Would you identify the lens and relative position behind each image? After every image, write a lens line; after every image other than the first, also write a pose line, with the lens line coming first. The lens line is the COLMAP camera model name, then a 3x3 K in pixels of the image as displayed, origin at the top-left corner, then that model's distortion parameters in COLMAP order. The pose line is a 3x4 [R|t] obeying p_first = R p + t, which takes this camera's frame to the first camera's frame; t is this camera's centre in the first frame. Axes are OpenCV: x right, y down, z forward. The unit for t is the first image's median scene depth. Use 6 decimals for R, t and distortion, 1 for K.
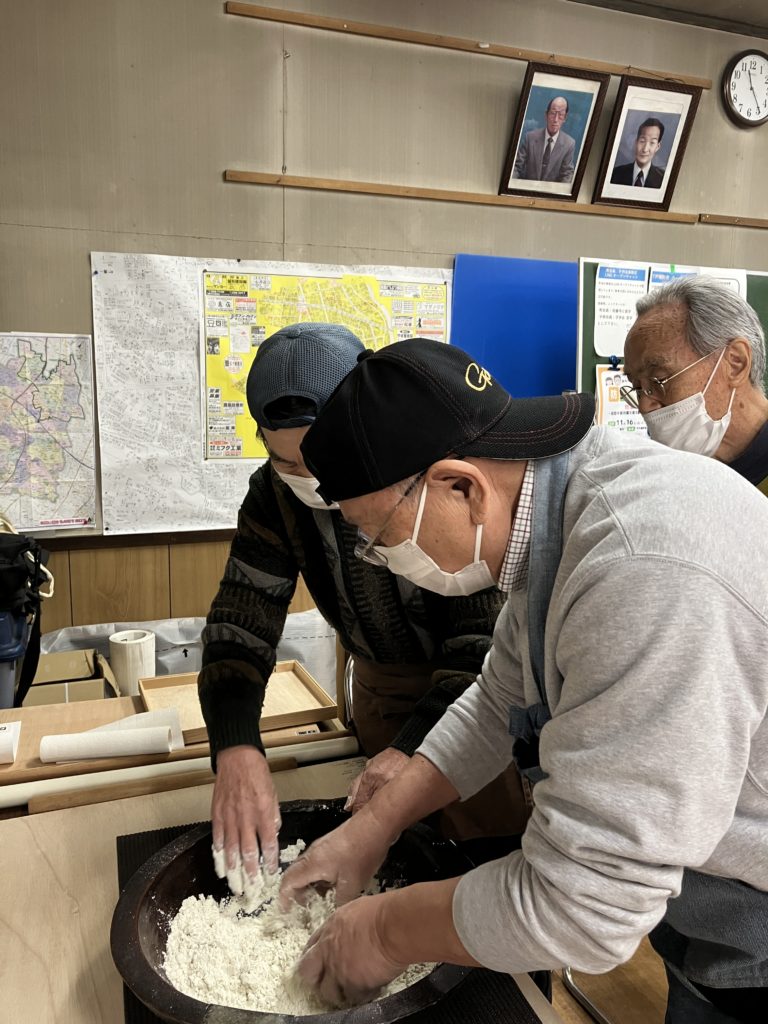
lens RADIAL K [[838.7, 0, 384.0], [0, 838.7, 512.0], [0, 0, 1]] dist [0.001544, -0.010362]
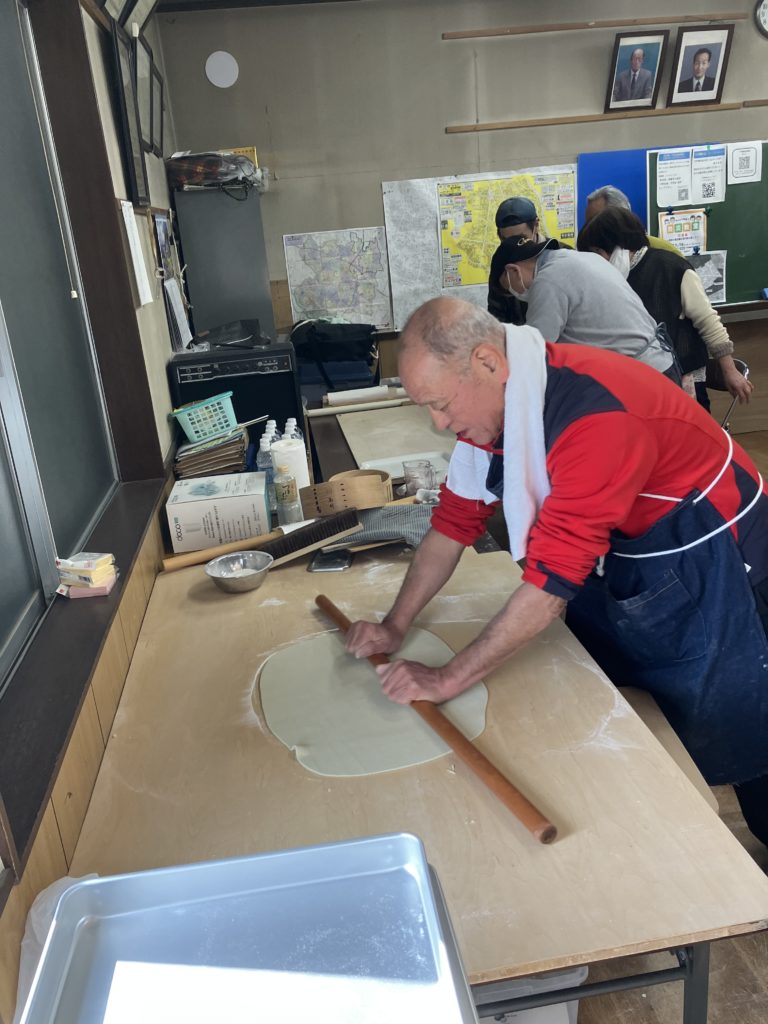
lens RADIAL K [[838.7, 0, 384.0], [0, 838.7, 512.0], [0, 0, 1]] dist [0.001544, -0.010362]
pose [[0.970679, -0.026820, -0.238880, 0.094228], [0.065233, 0.985855, 0.154383, 0.134315], [0.231360, -0.165439, 0.958698, -0.920107]]
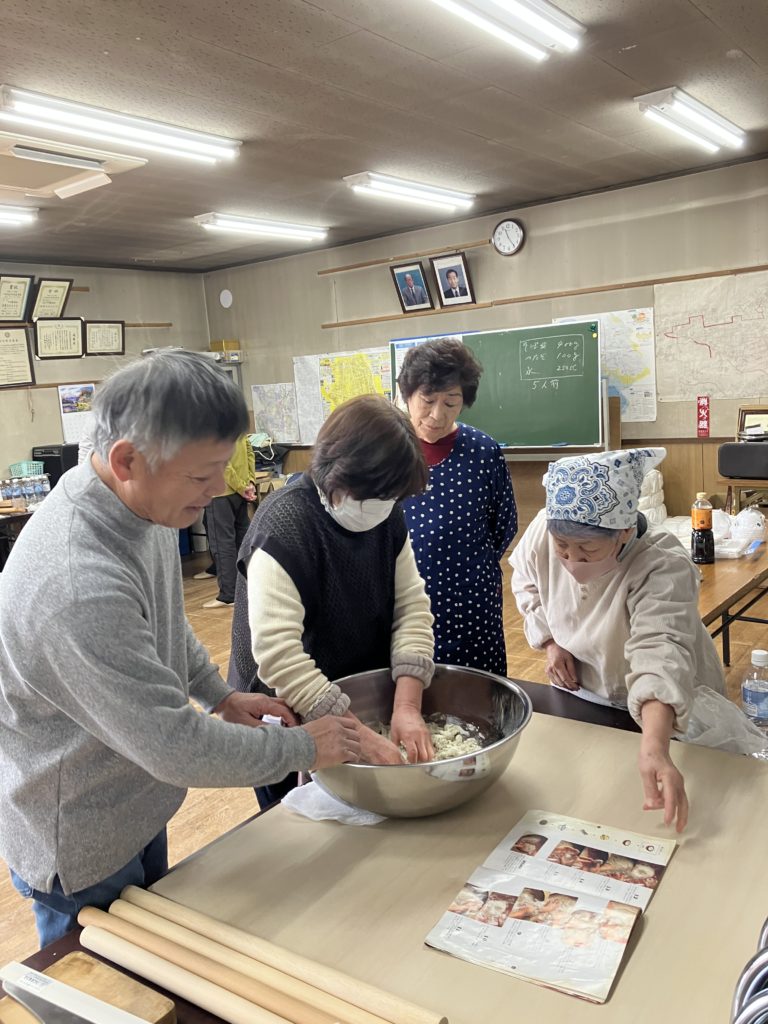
lens RADIAL K [[838.7, 0, 384.0], [0, 838.7, 512.0], [0, 0, 1]] dist [0.001544, -0.010362]
pose [[0.516721, 0.084078, -0.852015, 2.437893], [-0.062855, 0.996206, 0.060187, 0.065246], [0.853843, 0.022453, 0.520046, -0.350450]]
